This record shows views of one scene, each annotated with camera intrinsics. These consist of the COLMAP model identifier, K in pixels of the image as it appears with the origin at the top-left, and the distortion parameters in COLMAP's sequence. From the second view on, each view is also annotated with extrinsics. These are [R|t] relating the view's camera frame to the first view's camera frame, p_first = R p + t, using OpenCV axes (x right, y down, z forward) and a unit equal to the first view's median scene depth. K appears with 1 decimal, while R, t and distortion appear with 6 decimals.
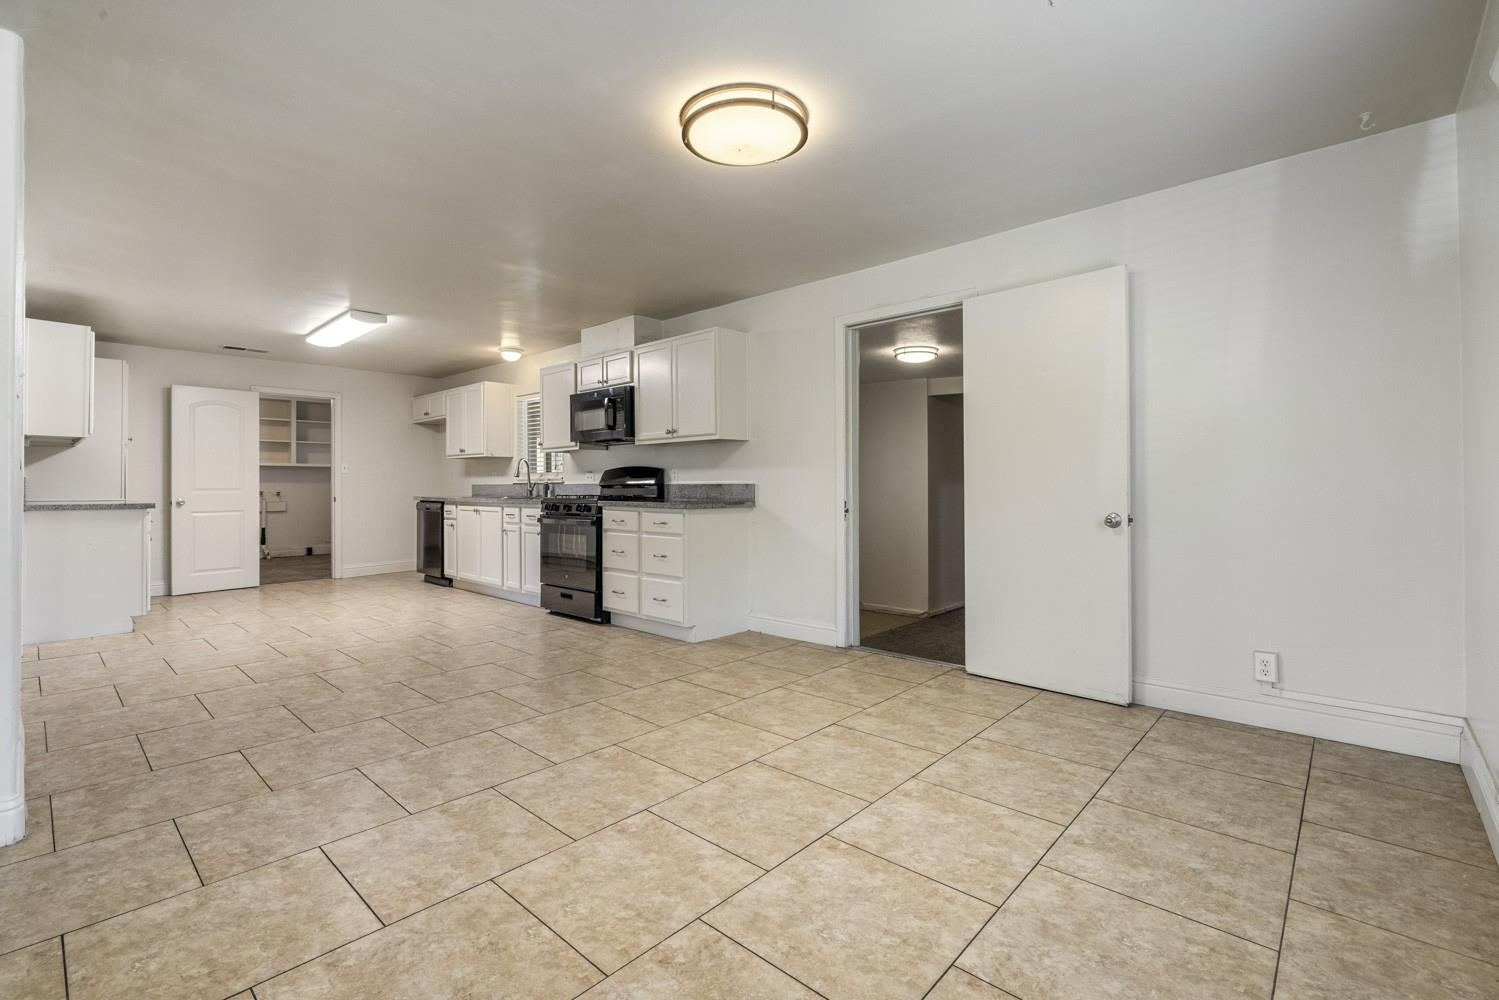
lens RADIAL K [[658.4, 0, 745.2], [0, 658.4, 488.1], [0, 0, 1]] dist [0.006658, -0.000039]
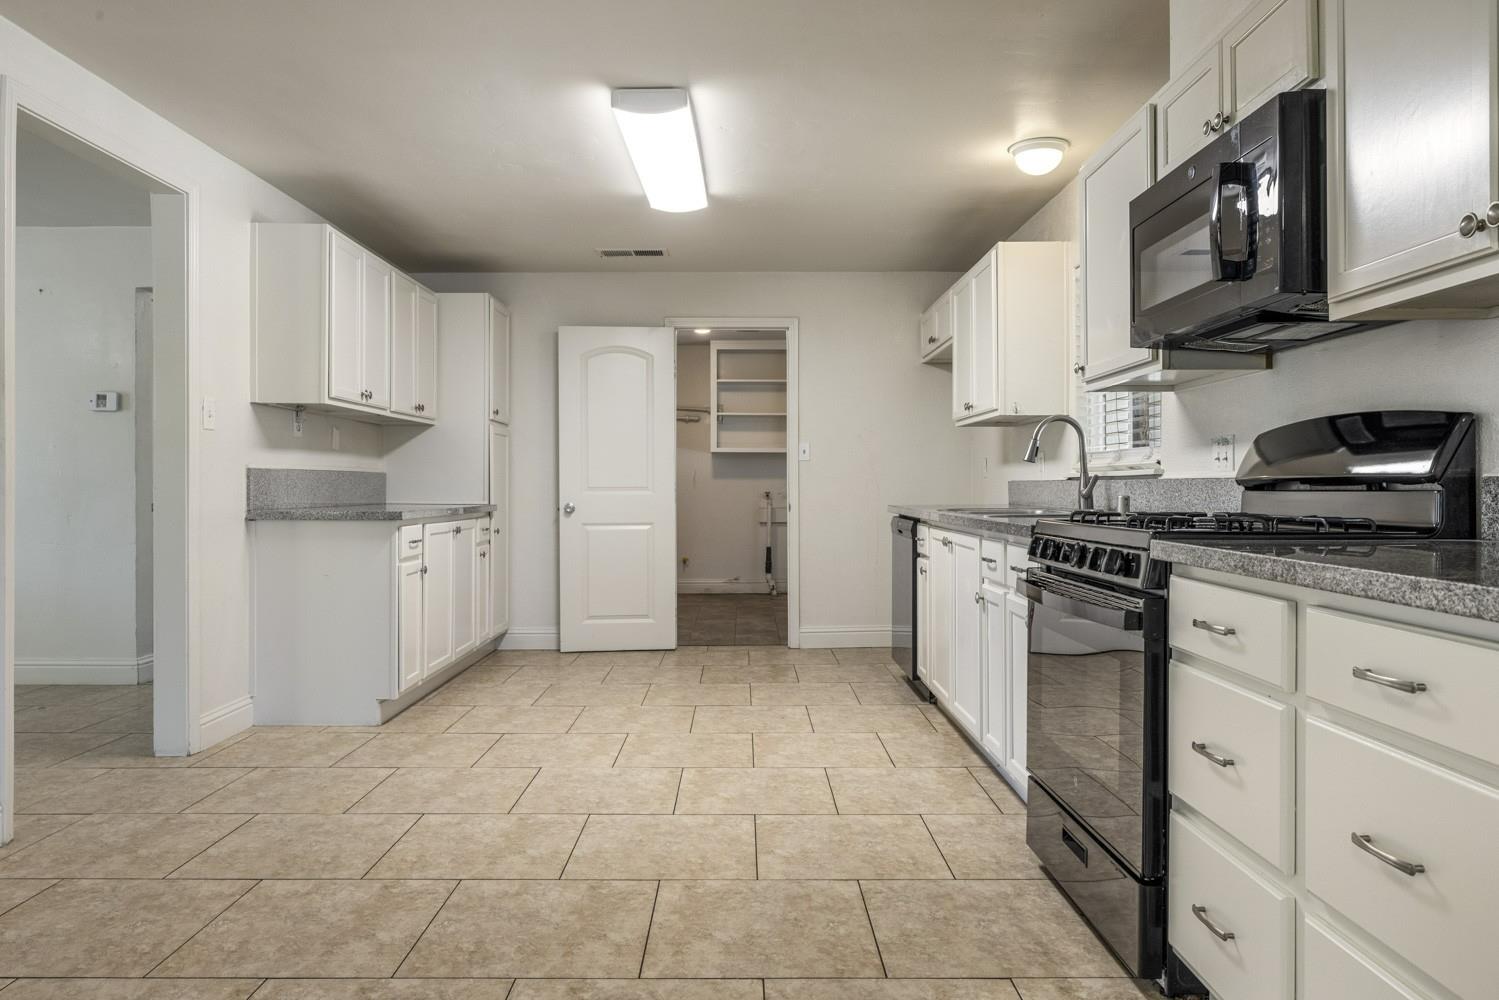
lens RADIAL K [[981.9, 0, 752.7], [0, 981.9, 491.4], [0, 0, 1]] dist [0.006946, 0.001249]
pose [[0.683306, 0.005938, -0.730108, -0.032825], [-0.001445, 0.999976, 0.006780, -0.001839], [0.730131, -0.003578, 0.683298, 0.456733]]
